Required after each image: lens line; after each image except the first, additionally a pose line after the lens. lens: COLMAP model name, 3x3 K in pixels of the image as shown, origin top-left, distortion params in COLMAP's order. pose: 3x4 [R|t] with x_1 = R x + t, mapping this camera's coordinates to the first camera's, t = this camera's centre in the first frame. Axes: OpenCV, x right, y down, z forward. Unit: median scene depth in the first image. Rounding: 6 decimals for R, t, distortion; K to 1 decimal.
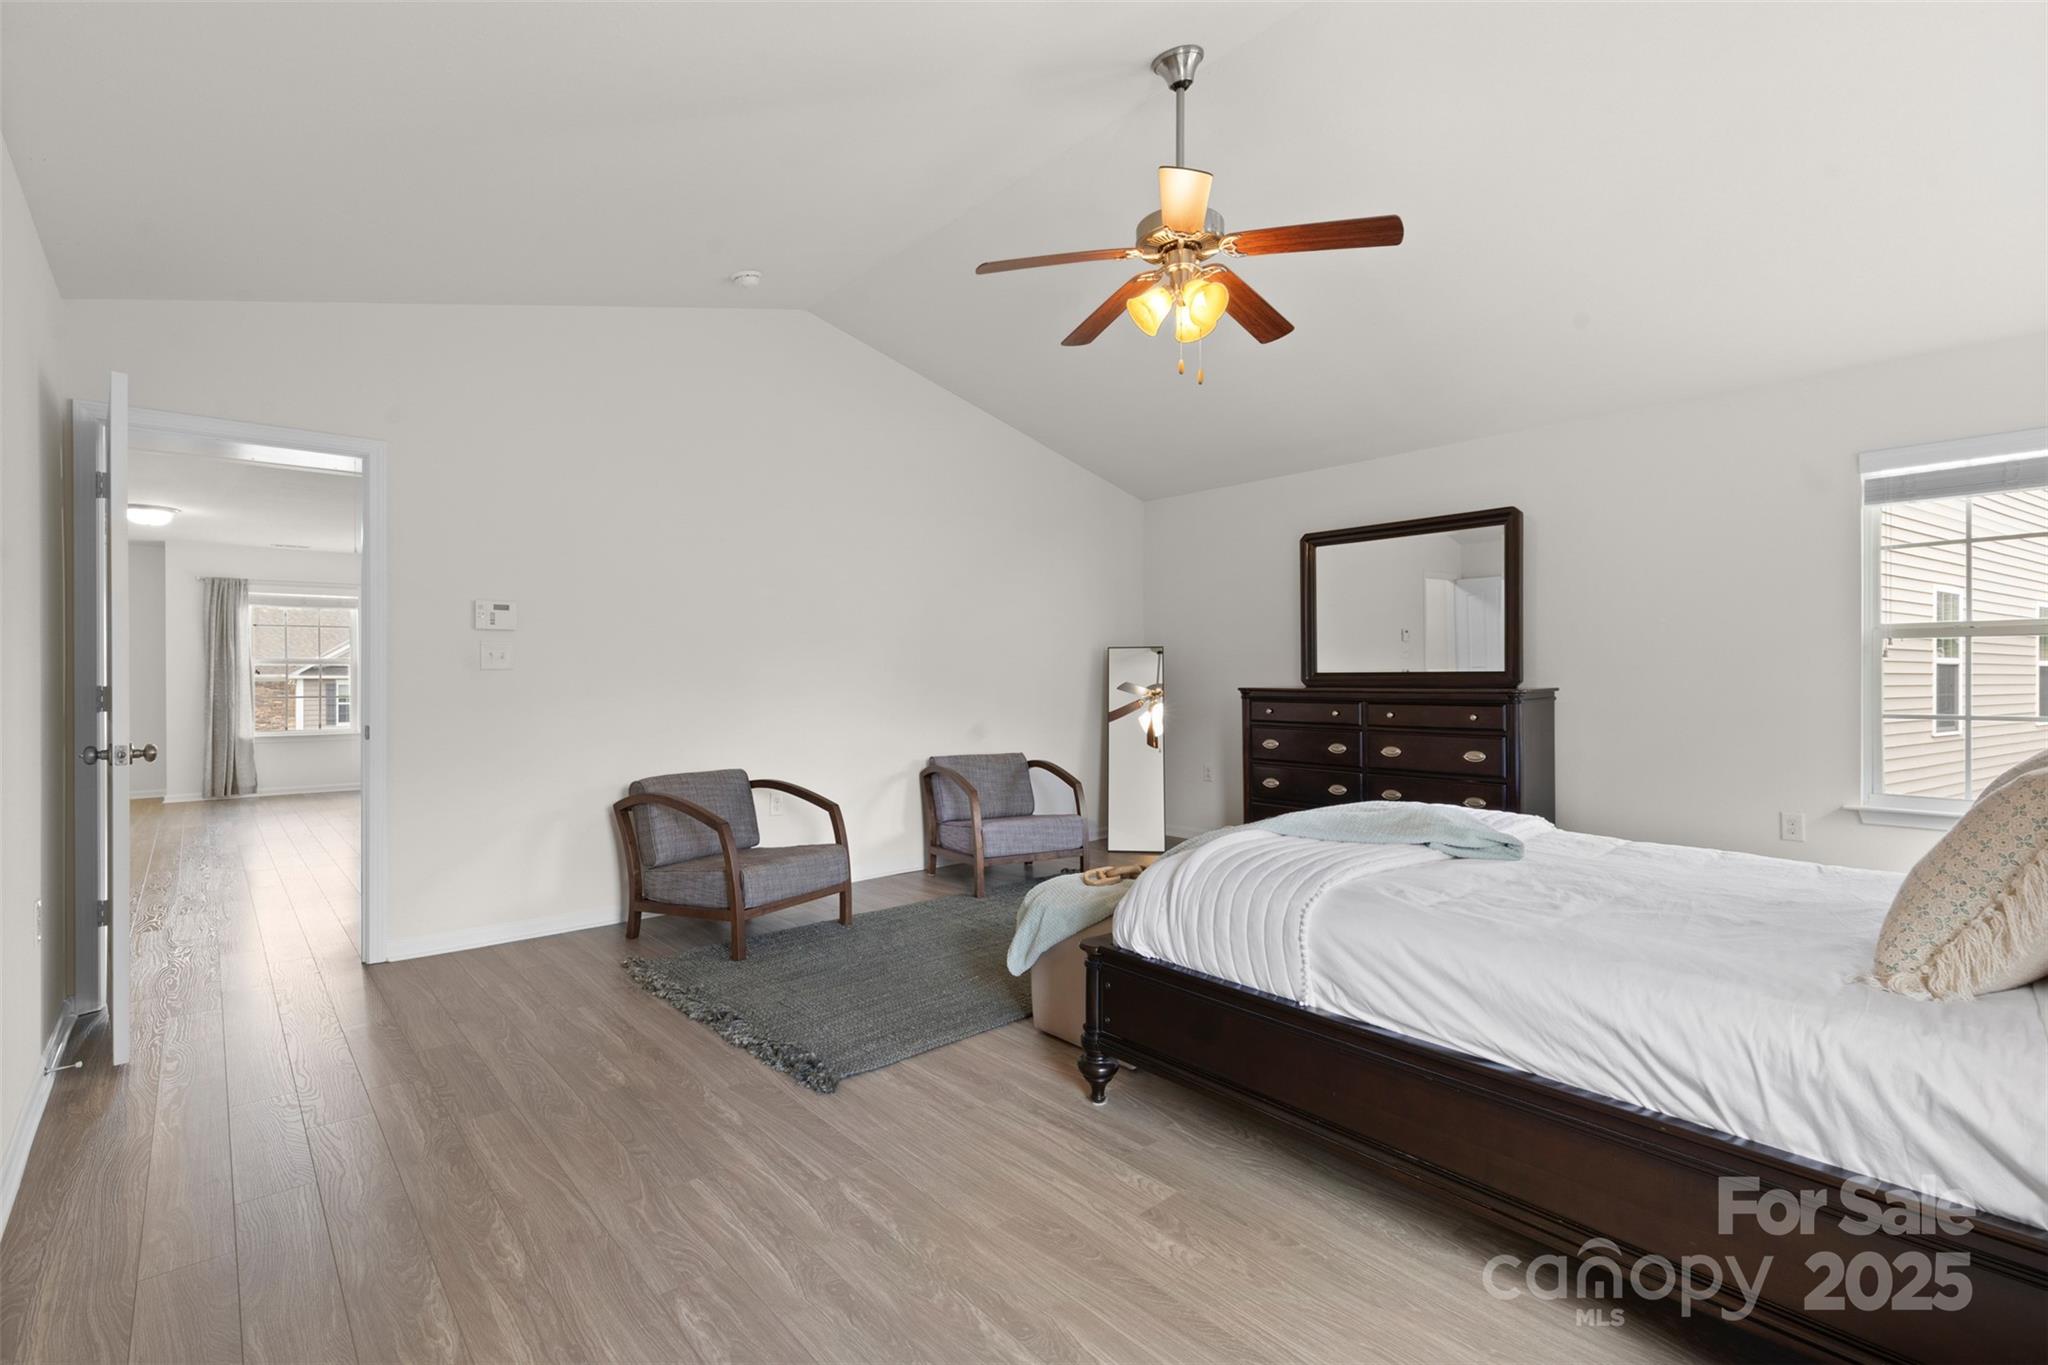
lens RADIAL K [[922.1, 0, 1016.8], [0, 922.1, 675.4], [0, 0, 1]] dist [0.002819, 0.000159]
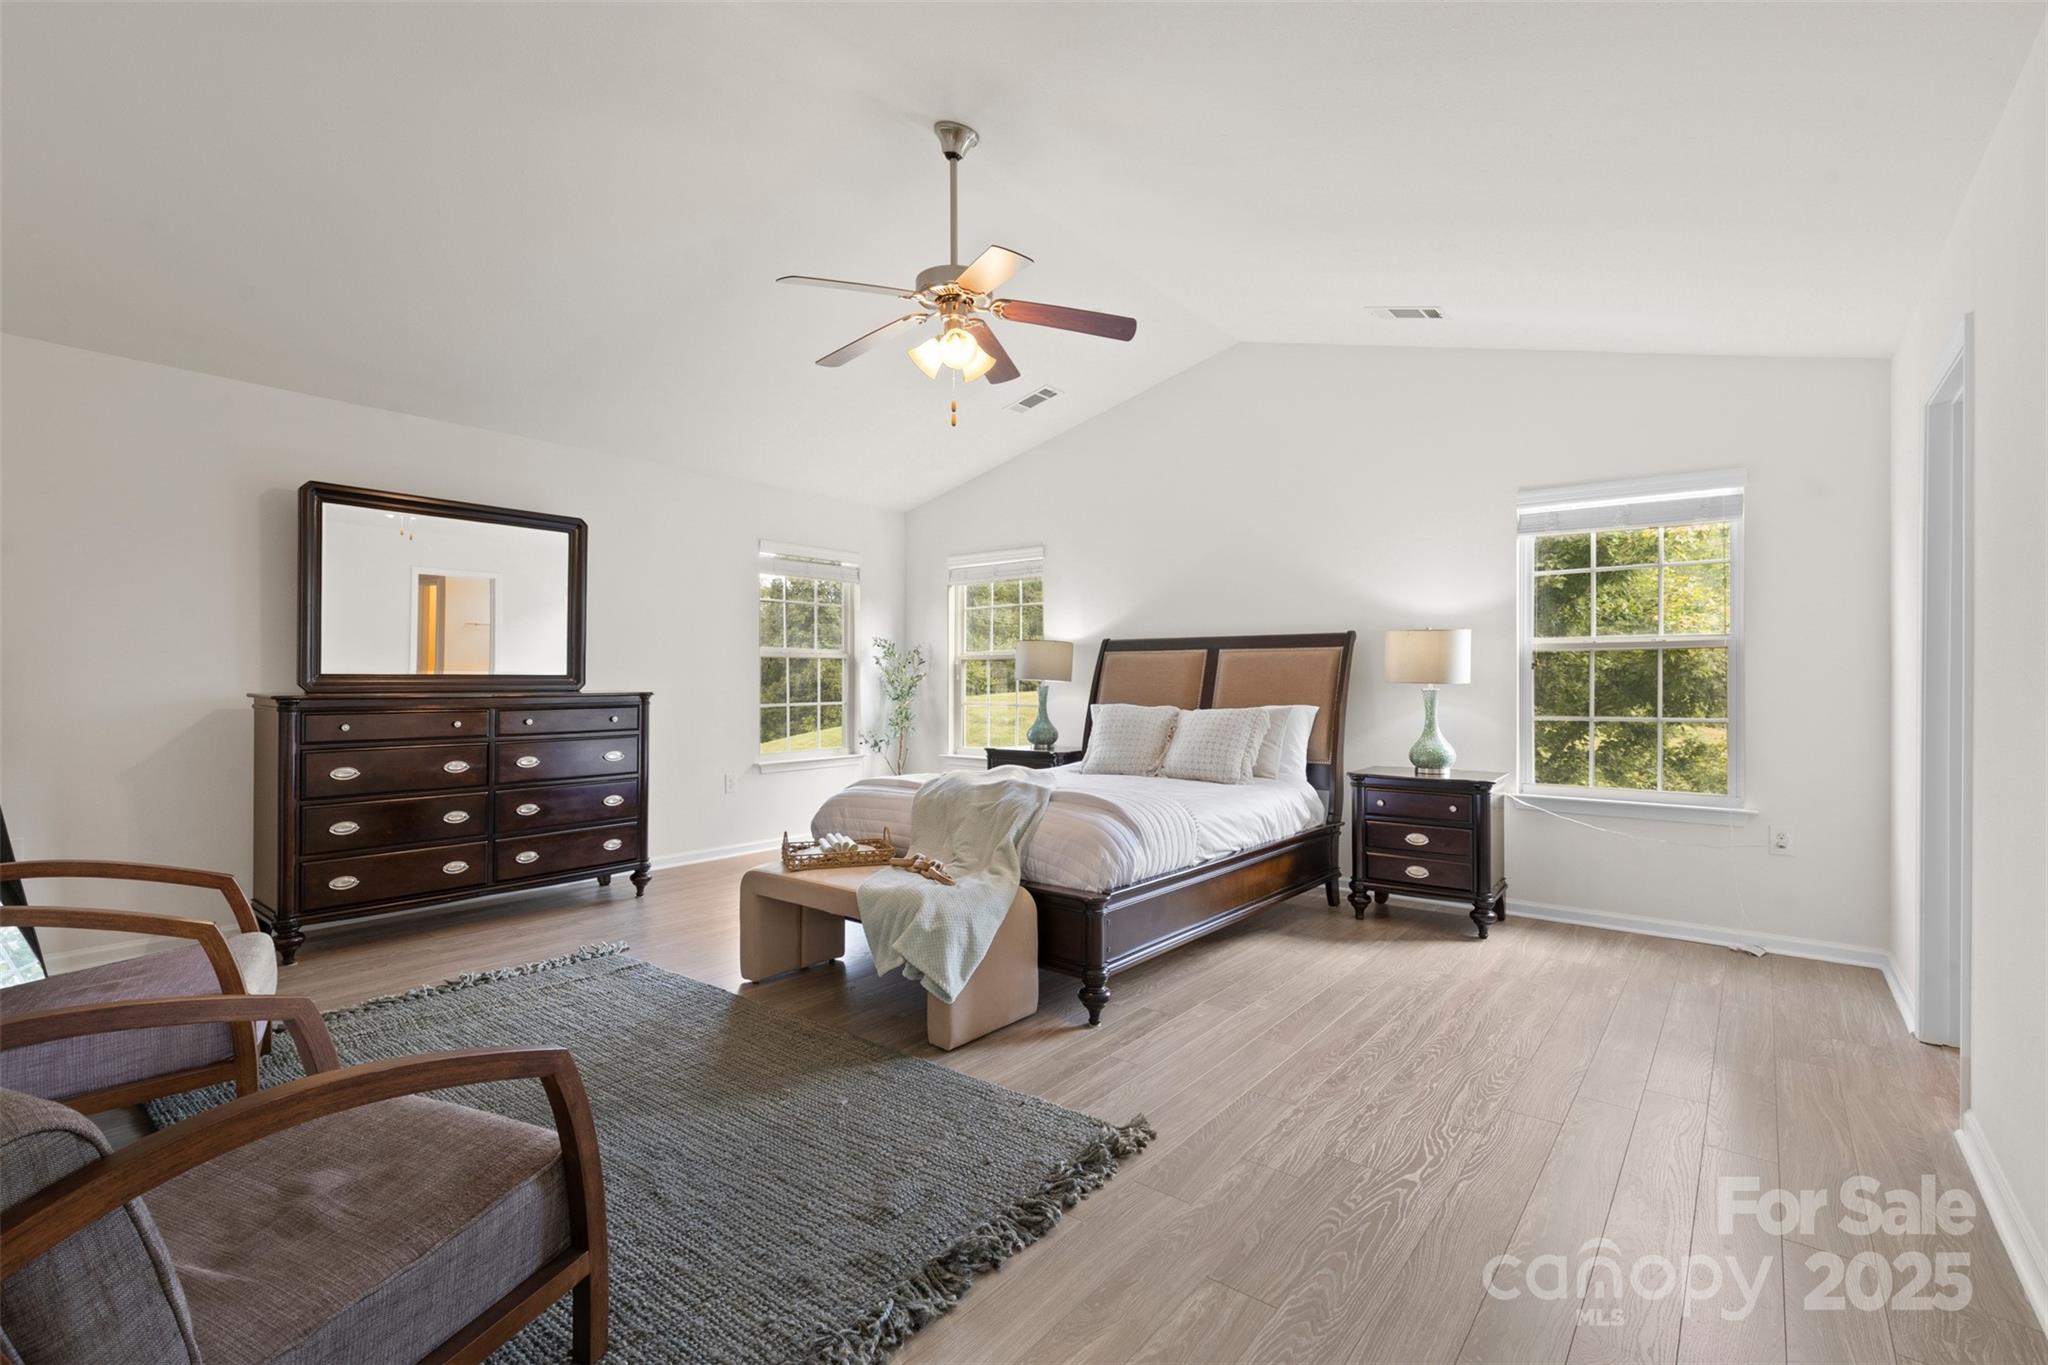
lens RADIAL K [[922.1, 0, 1012.9], [0, 922.1, 683.9], [0, 0, 1]] dist [0.002819, 0.000159]
pose [[-0.170715, -0.003068, 0.985316, -0.711410], [-0.004935, 0.999985, 0.002259, 0.000976], [-0.985308, -0.004477, -0.170727, 0.843578]]
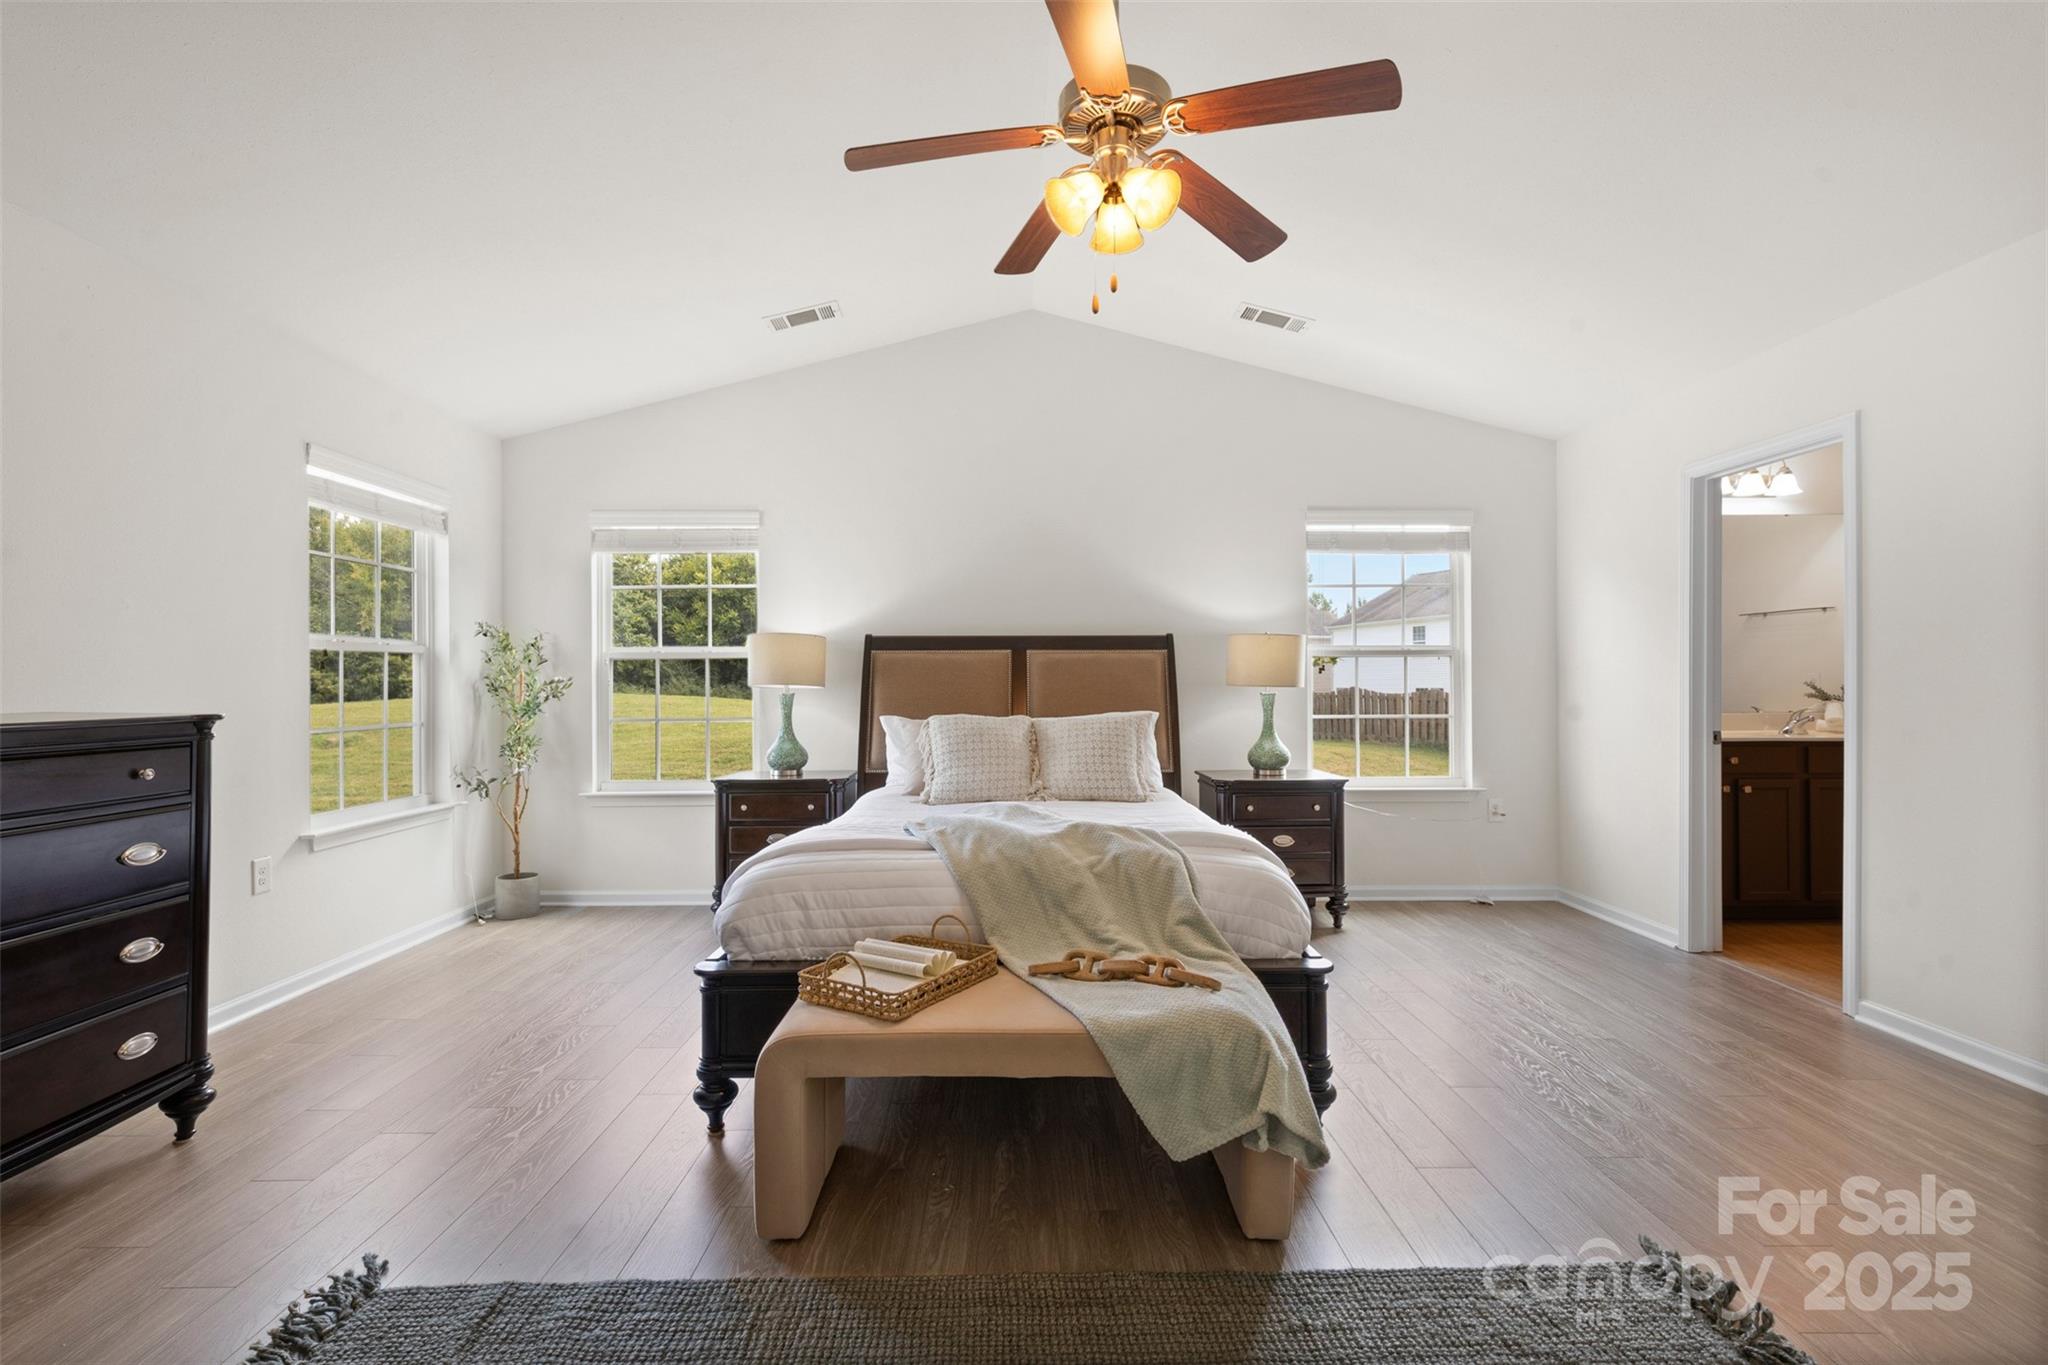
lens RADIAL K [[922.1, 0, 1023.3], [0, 922.1, 682.9], [0, 0, 1]] dist [0.002819, 0.000159]
pose [[-0.756153, 0.005936, 0.654368, -0.186523], [0.002674, 0.999979, -0.005982, 0.001600], [-0.654390, -0.002774, -0.756152, 1.238589]]
